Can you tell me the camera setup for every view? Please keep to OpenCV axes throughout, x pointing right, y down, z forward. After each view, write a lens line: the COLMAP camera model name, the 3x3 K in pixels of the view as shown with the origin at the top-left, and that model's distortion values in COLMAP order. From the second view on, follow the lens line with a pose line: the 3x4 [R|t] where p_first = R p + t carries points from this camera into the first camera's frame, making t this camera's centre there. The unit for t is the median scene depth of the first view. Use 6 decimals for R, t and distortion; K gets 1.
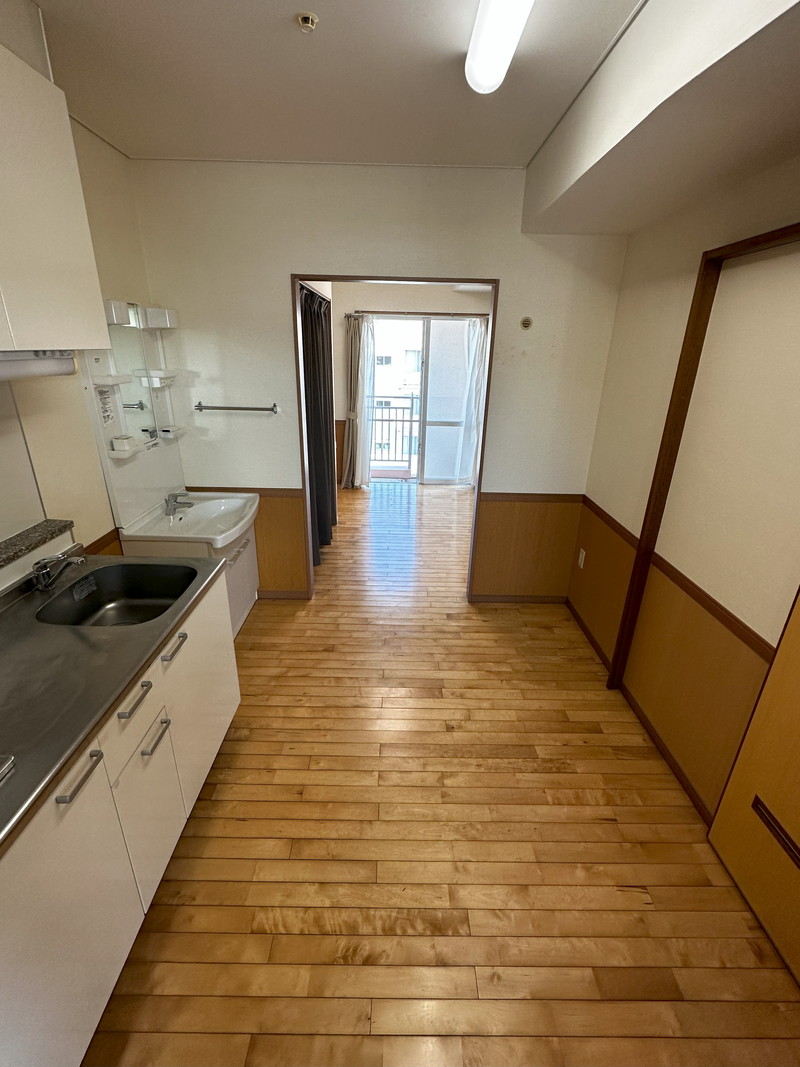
lens RADIAL K [[479.8, 0, 400.0], [0, 479.8, 533.5], [0, 0, 1]] dist [-0.004067, -0.000443]
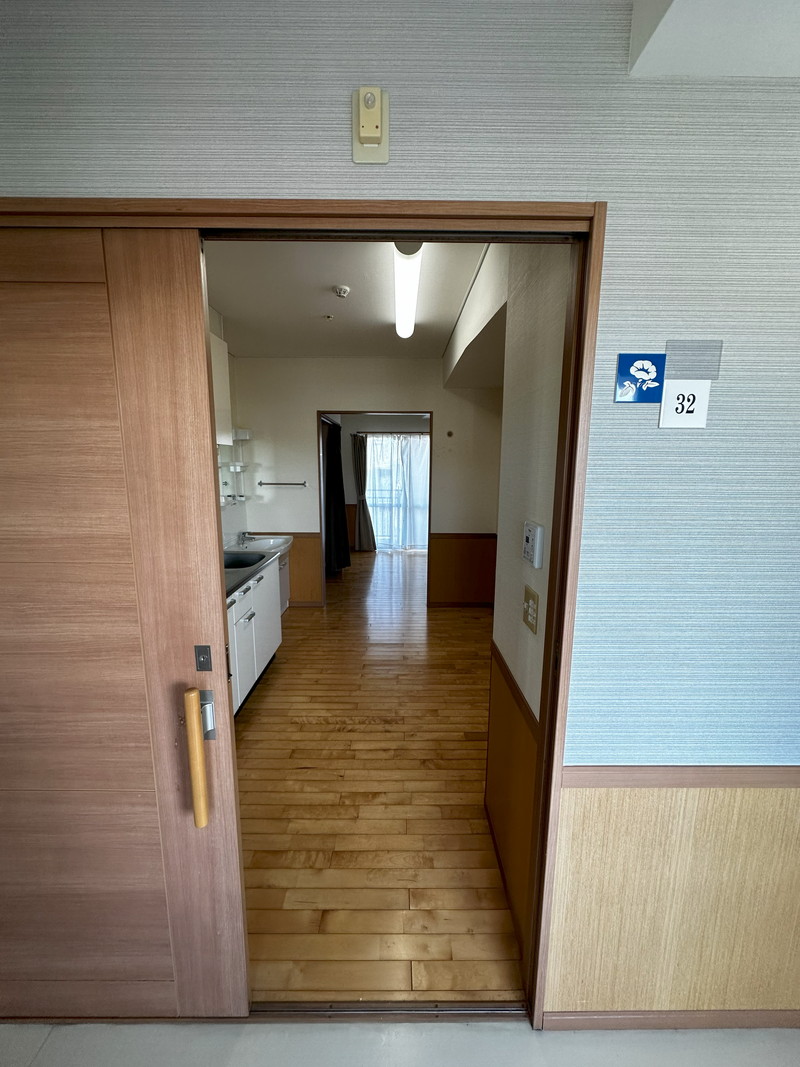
lens RADIAL K [[424.1, 0, 400.0], [0, 424.1, 533.5], [0, 0, 1]] dist [0.000515, -0.000026]
pose [[0.999882, -0.015101, -0.002865, 0.080839], [0.014191, 0.978603, -0.205269, 0.239907], [0.005903, 0.205204, 0.978701, -0.457532]]
